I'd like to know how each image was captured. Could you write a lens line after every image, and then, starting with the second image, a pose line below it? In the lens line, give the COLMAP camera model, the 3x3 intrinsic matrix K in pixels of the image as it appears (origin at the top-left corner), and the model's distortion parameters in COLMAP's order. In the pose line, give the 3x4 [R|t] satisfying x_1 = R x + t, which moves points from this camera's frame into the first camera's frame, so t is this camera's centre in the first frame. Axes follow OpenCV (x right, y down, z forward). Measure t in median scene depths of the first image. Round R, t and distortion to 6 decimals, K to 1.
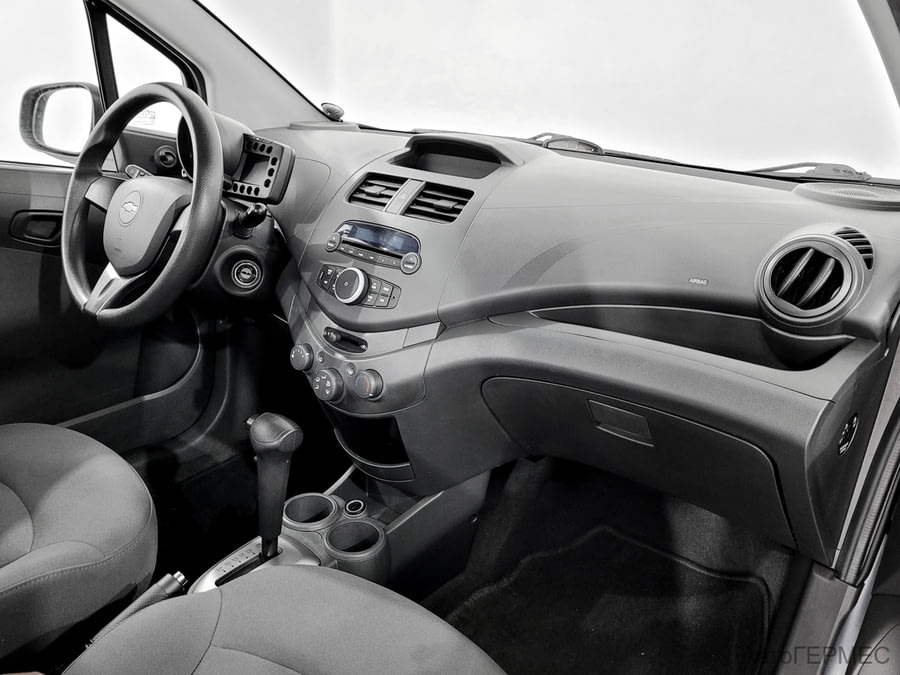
lens RADIAL K [[673.9, 0, 453.3], [0, 673.9, 335.0], [0, 0, 1]] dist [0.004553, 0.003581]
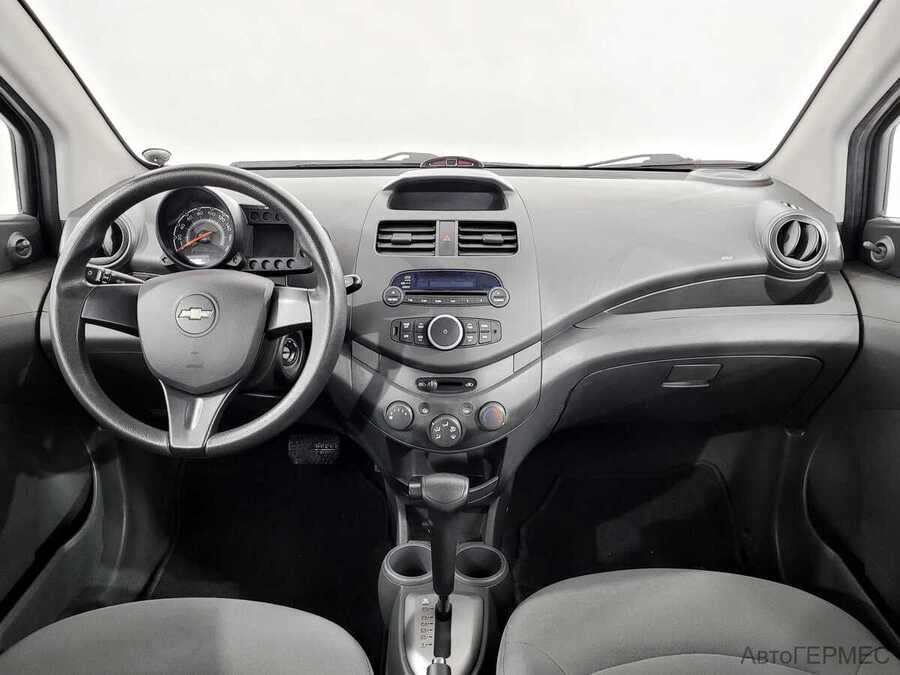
lens RADIAL K [[673.9, 0, 454.9], [0, 673.9, 336.2], [0, 0, 1]] dist [0.004553, 0.003581]
pose [[0.810817, -0.267437, 0.520627, -0.670073], [0.256891, 0.961857, 0.094012, -0.158118], [-0.525911, 0.057517, 0.848593, 0.111103]]
